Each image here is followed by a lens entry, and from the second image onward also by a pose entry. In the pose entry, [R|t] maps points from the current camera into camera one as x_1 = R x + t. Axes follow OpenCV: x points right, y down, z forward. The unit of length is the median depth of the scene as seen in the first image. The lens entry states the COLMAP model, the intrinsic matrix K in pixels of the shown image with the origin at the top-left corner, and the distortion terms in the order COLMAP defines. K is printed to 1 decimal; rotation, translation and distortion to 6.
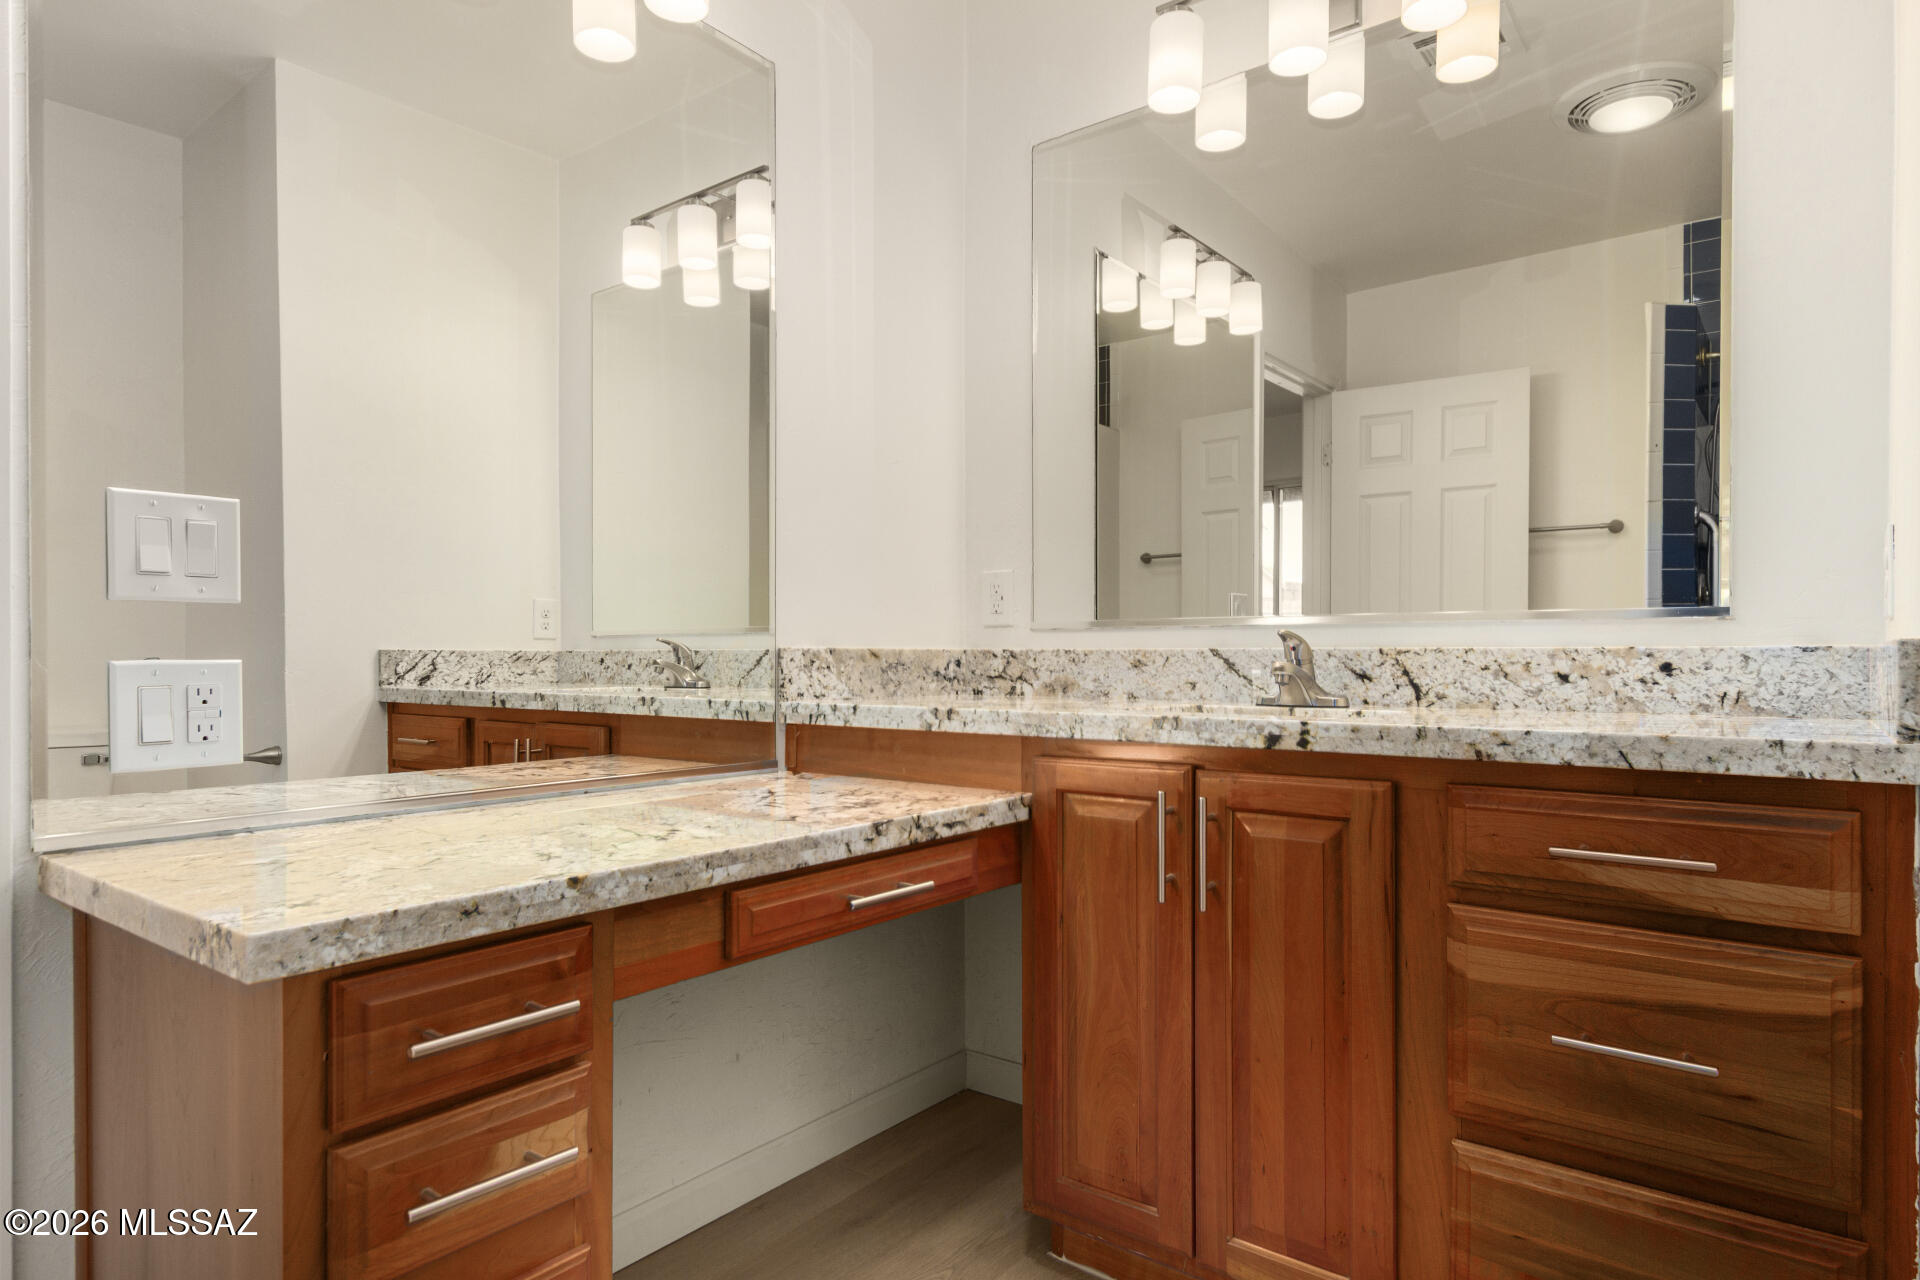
lens RADIAL K [[1098.5, 0, 934.7], [0, 1098.5, 578.1], [0, 0, 1]] dist [0.002741, 0.001508]
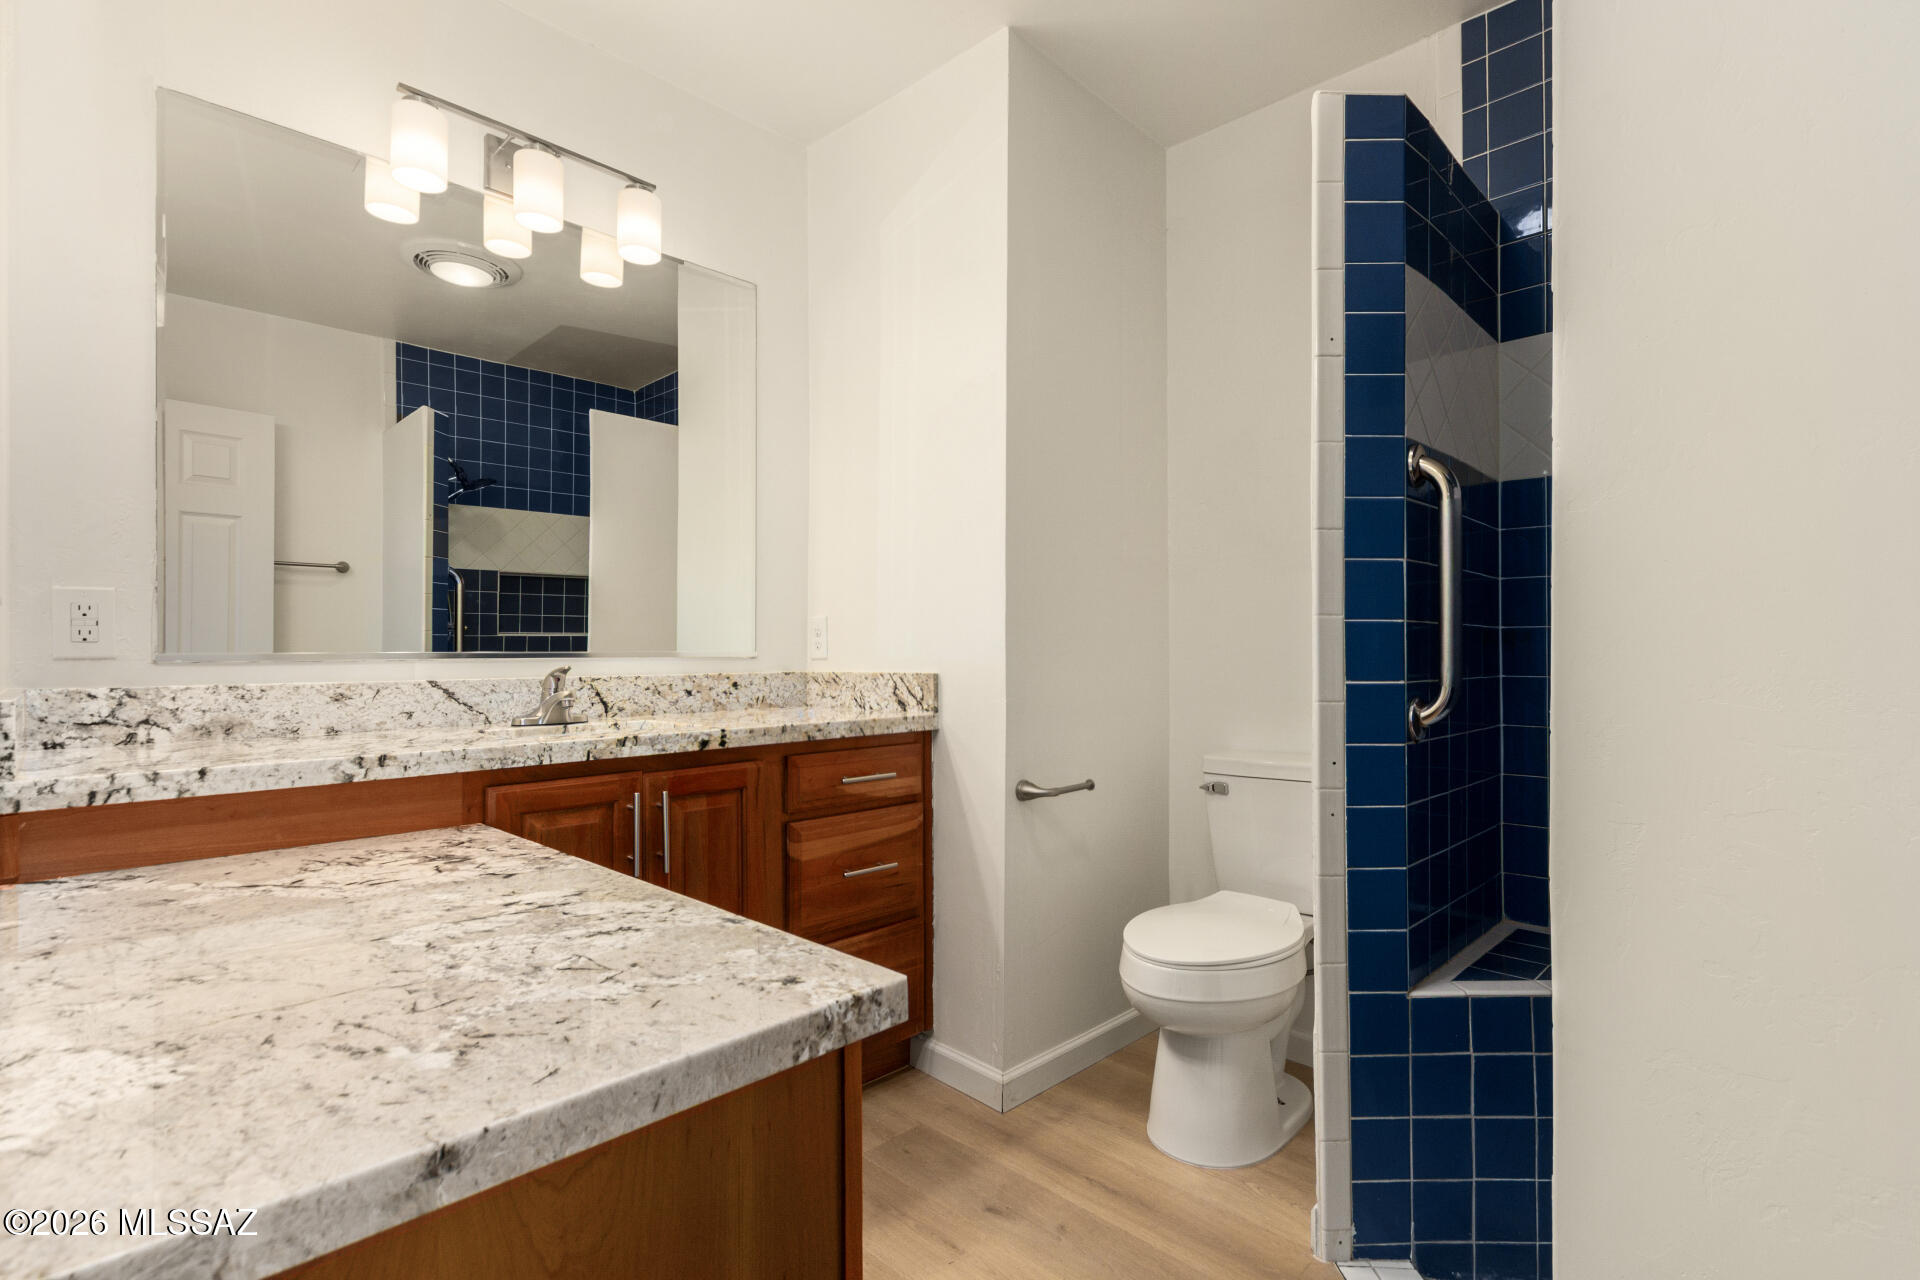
lens RADIAL K [[913.3, 0, 957.1], [0, 913.3, 646.6], [0, 0, 1]] dist [0.009441, 0.000349]
pose [[0.114665, 0.005853, 0.993387, -0.693950], [-0.061735, 0.998092, 0.001246, -0.004602], [-0.991484, -0.061469, 0.114807, 0.420556]]
